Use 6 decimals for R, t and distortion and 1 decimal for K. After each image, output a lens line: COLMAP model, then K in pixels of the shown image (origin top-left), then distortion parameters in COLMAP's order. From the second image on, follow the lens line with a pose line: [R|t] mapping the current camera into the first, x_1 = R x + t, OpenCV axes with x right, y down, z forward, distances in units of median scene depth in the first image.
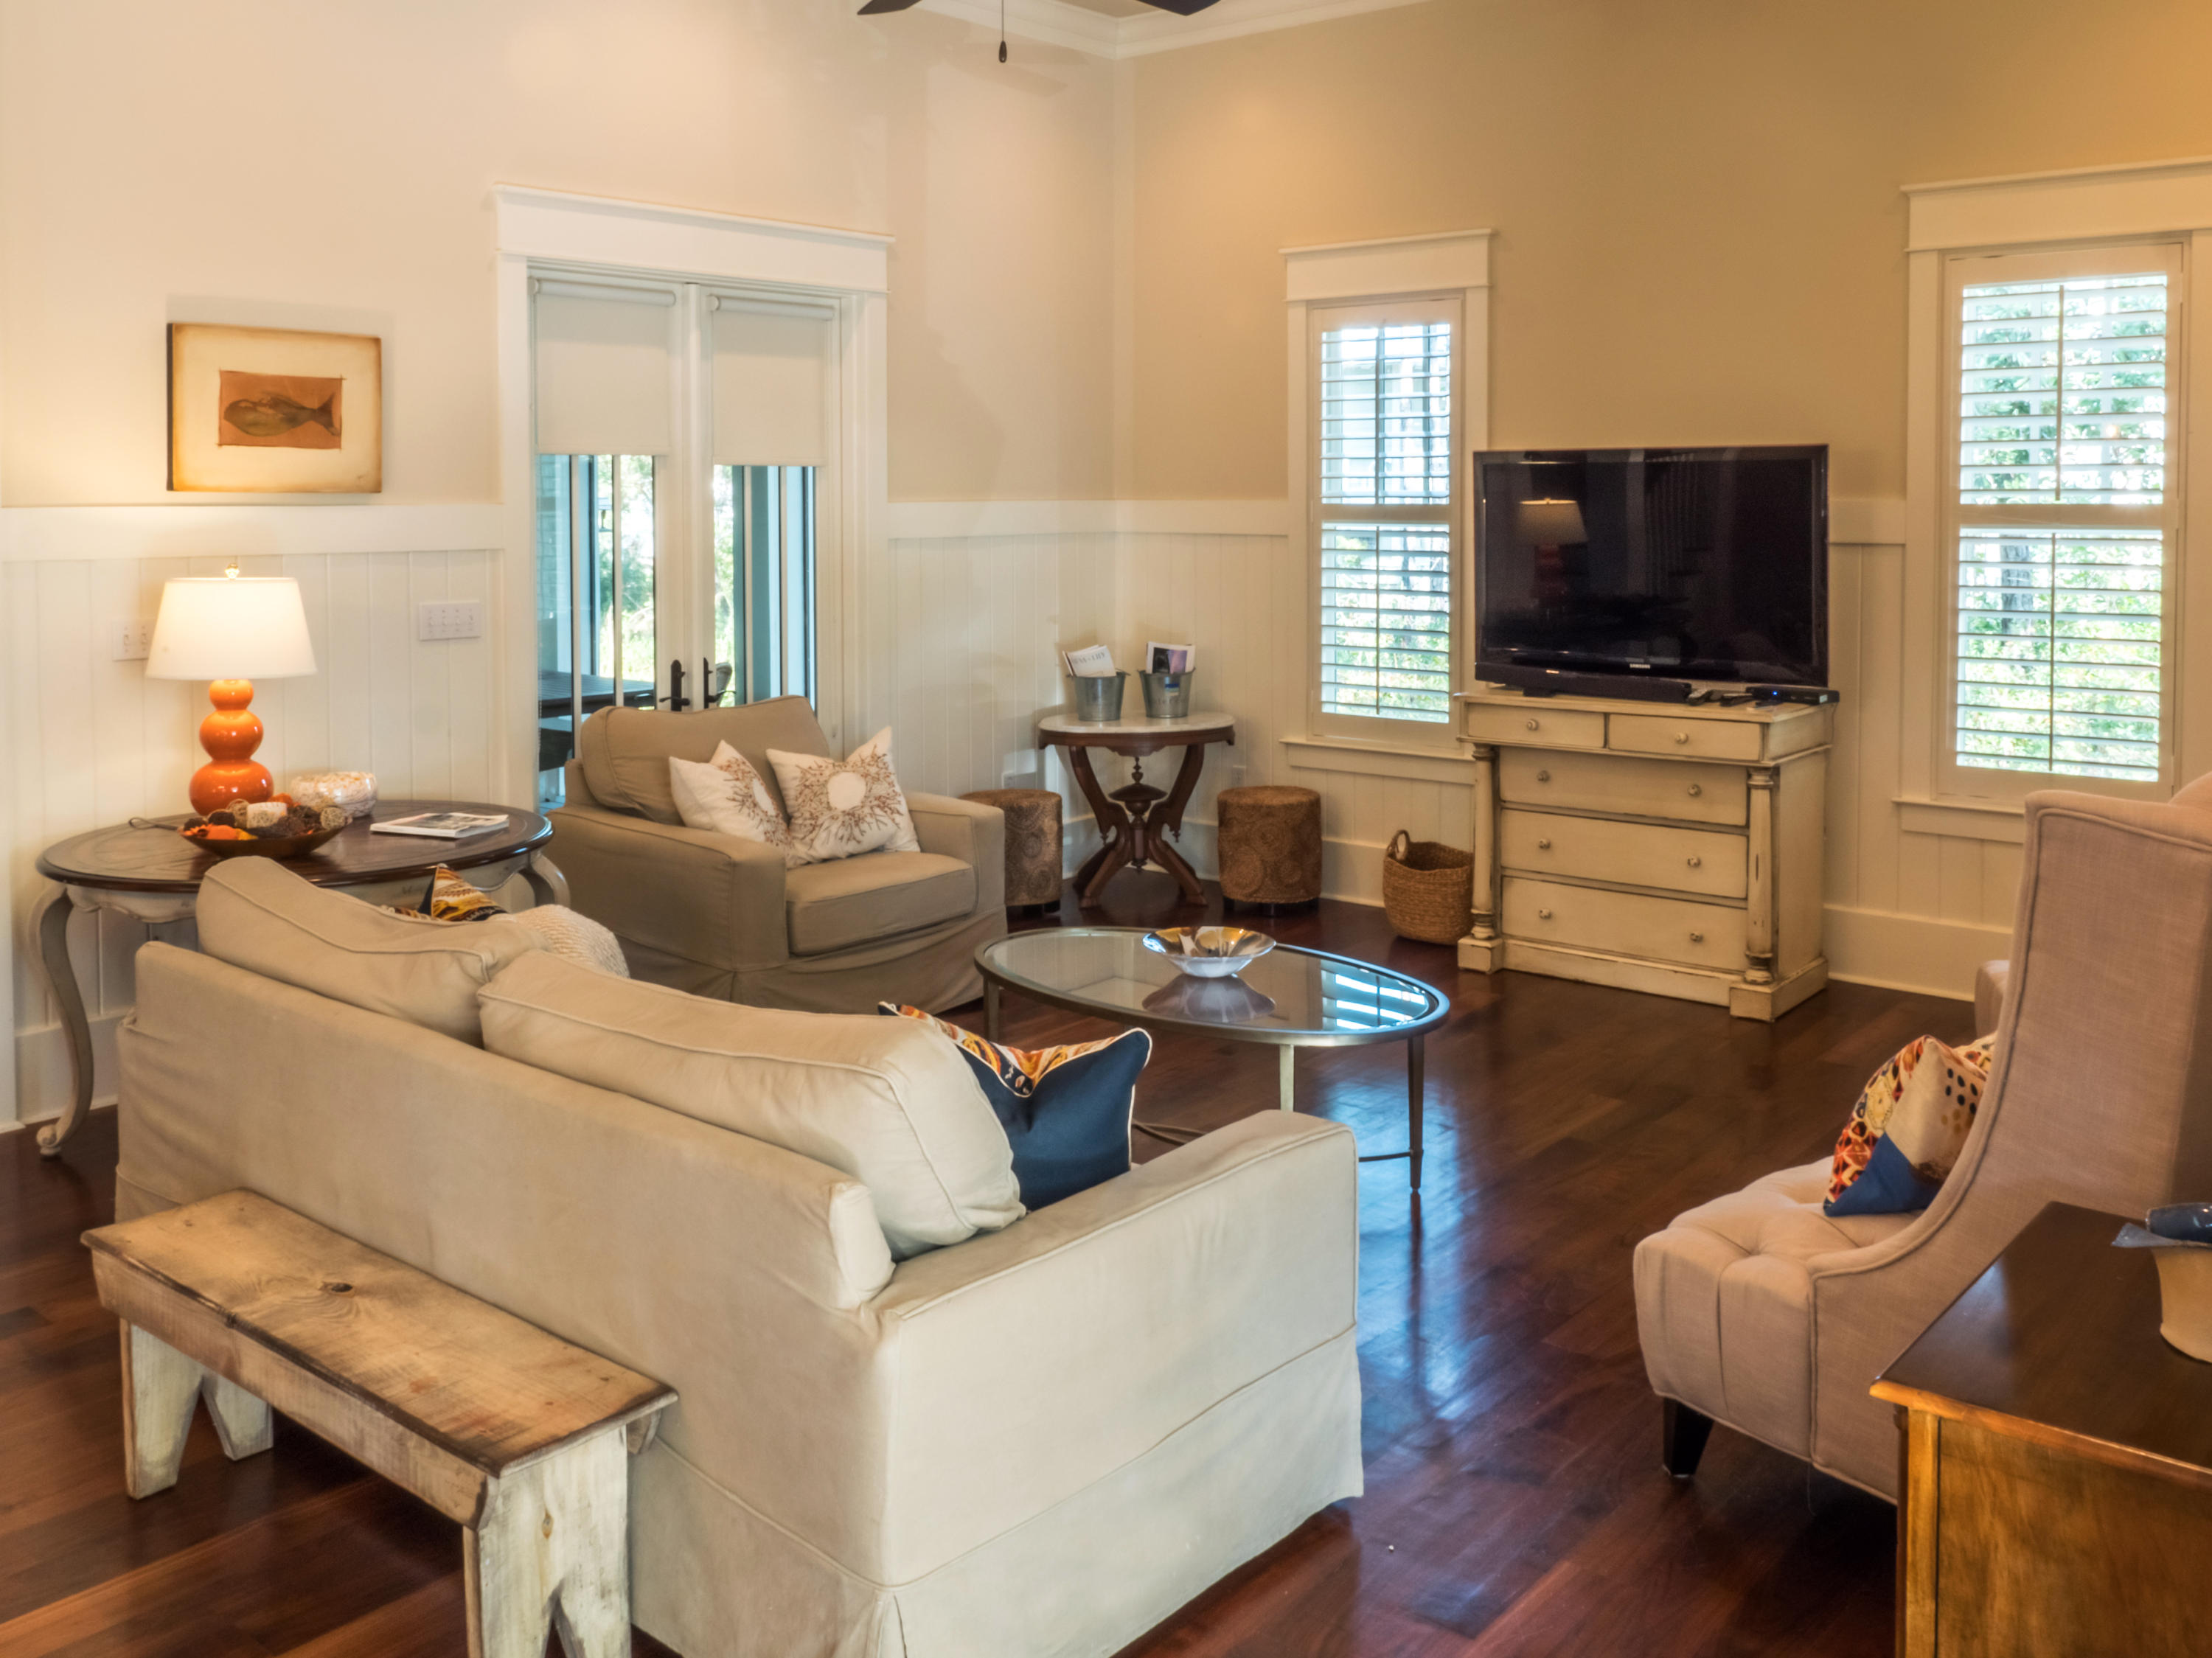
lens RADIAL K [[1960.5, 0, 1053.6], [0, 1960.5, 567.6], [0, 0, 1]] dist [0.002090, -0.012072]
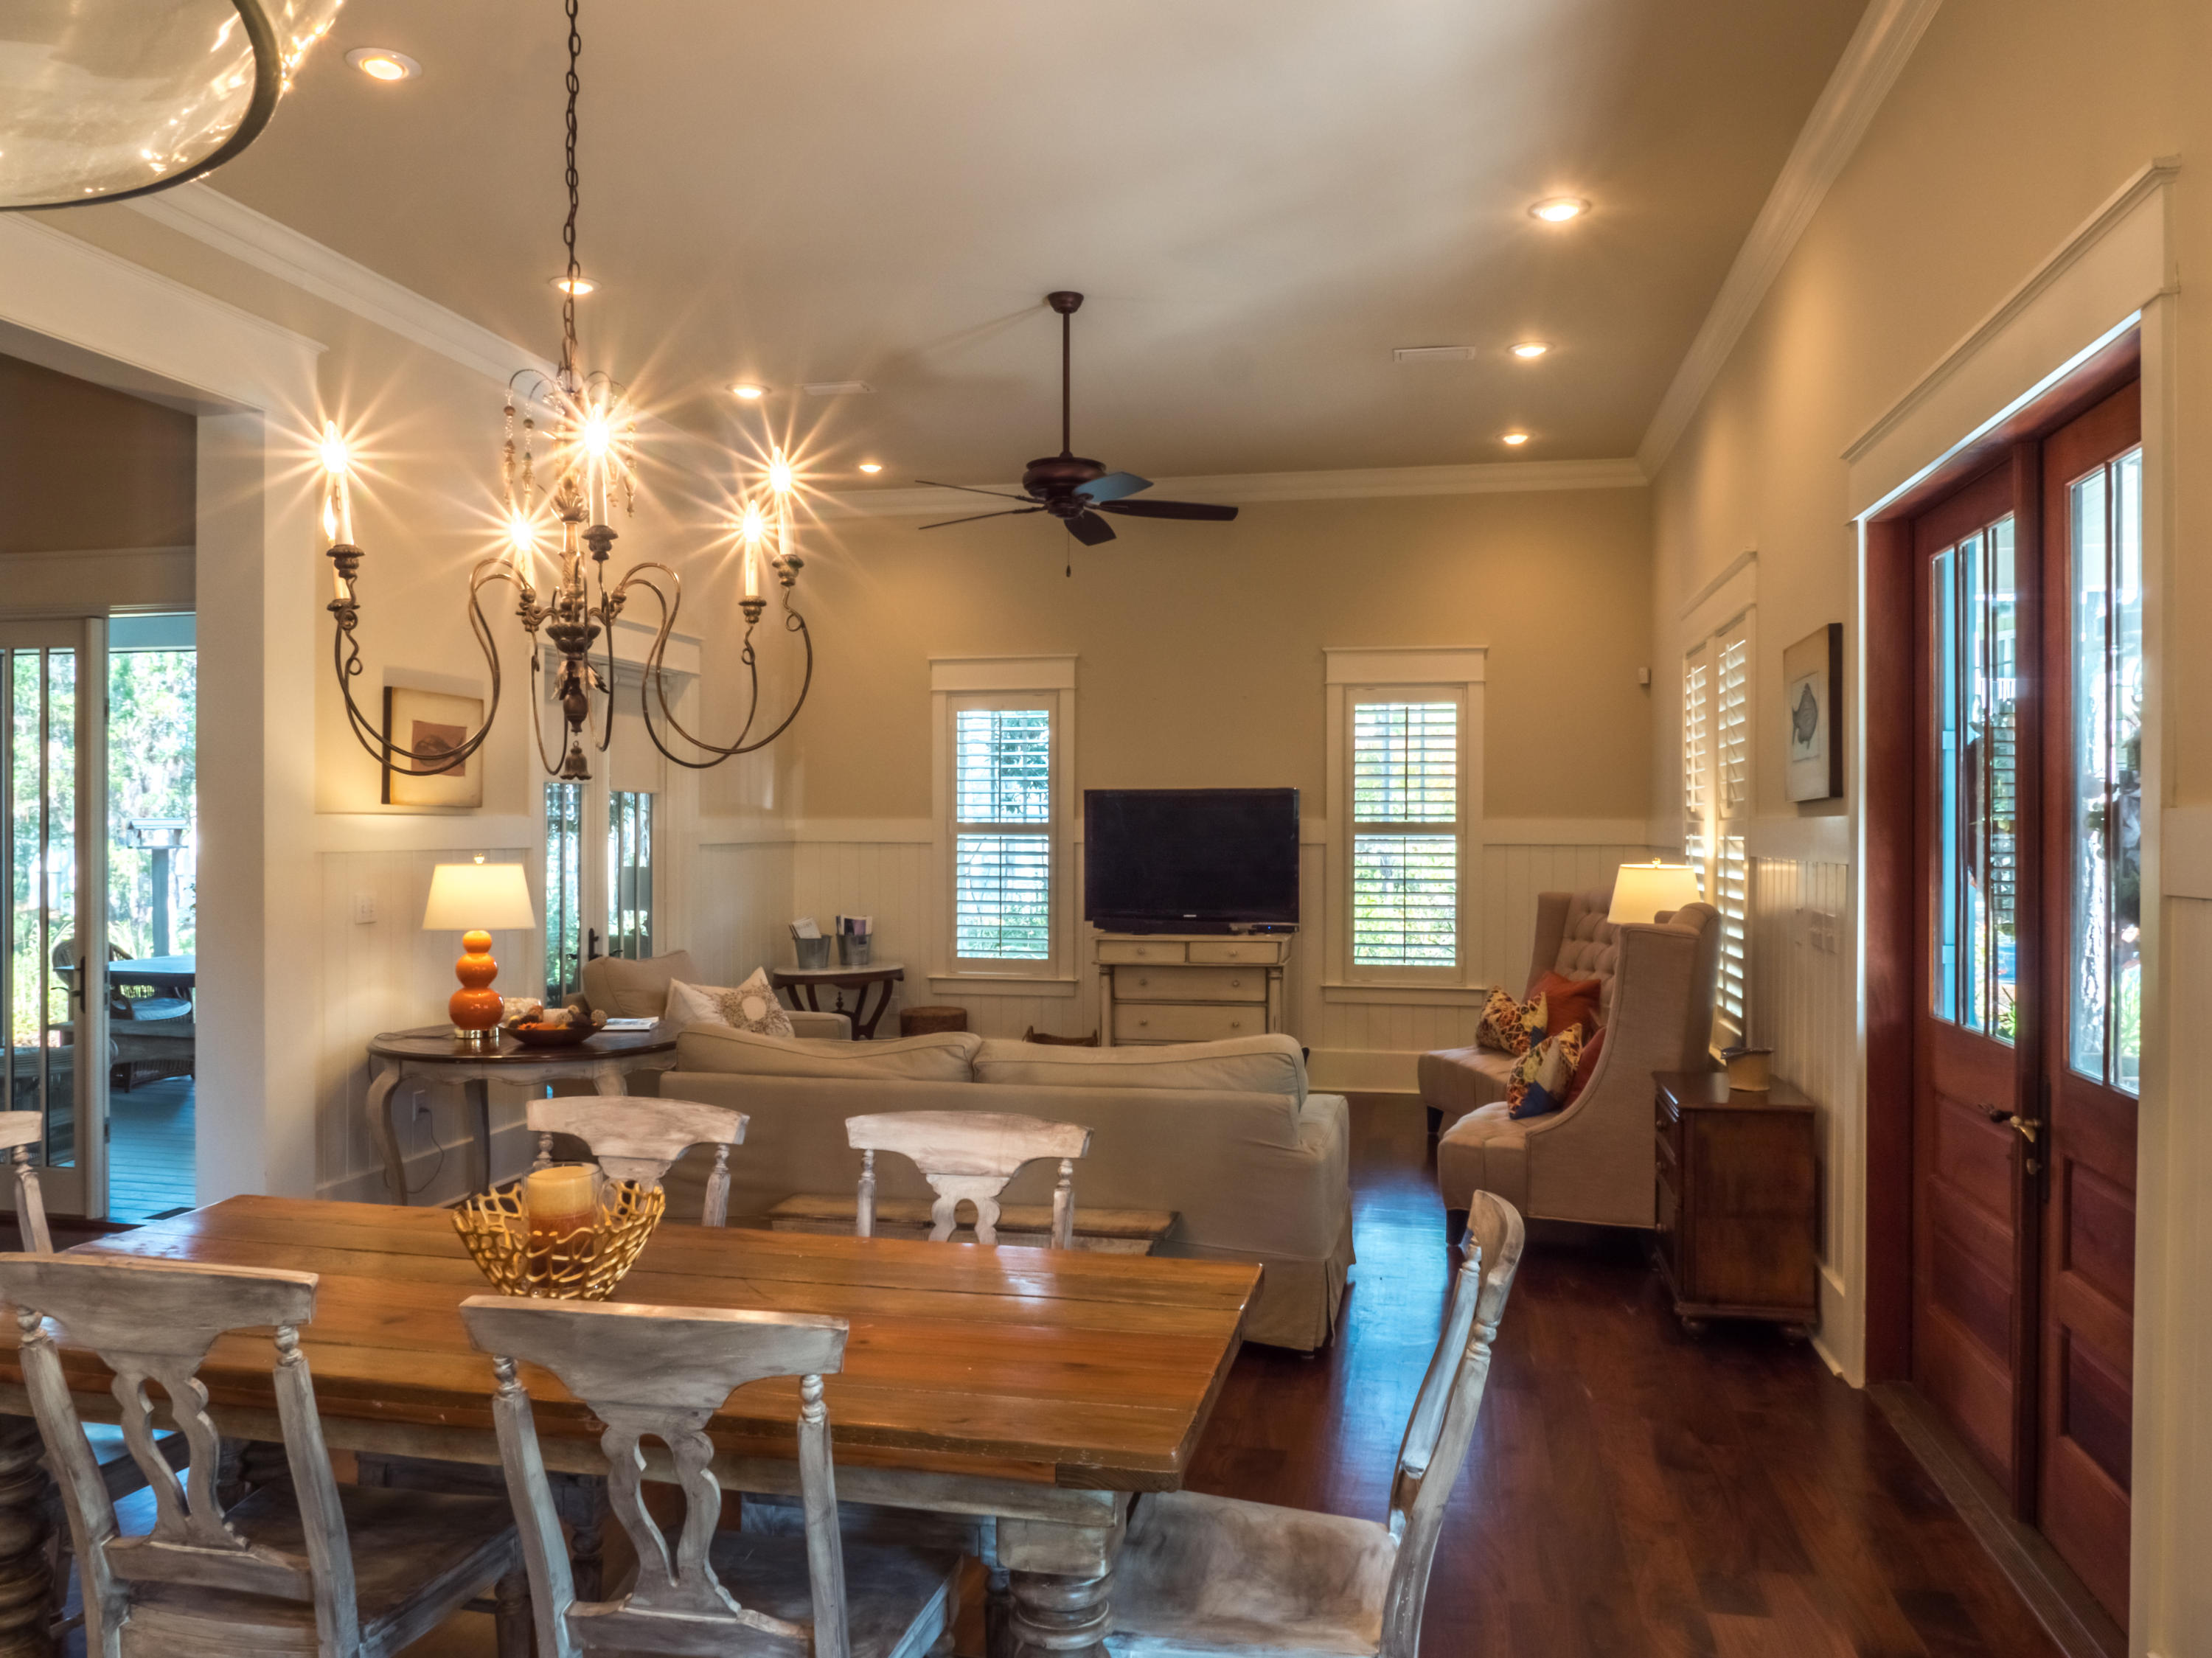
lens RADIAL K [[1603.3, 0, 1112.5], [0, 1603.3, 831.9], [0, 0, 1]] dist [-0.003512, -0.007225]
pose [[0.885739, 0.002129, 0.464178, -0.428697], [0.013734, 0.999431, -0.030791, 0.019747], [-0.463980, 0.033648, 0.885206, -0.223004]]
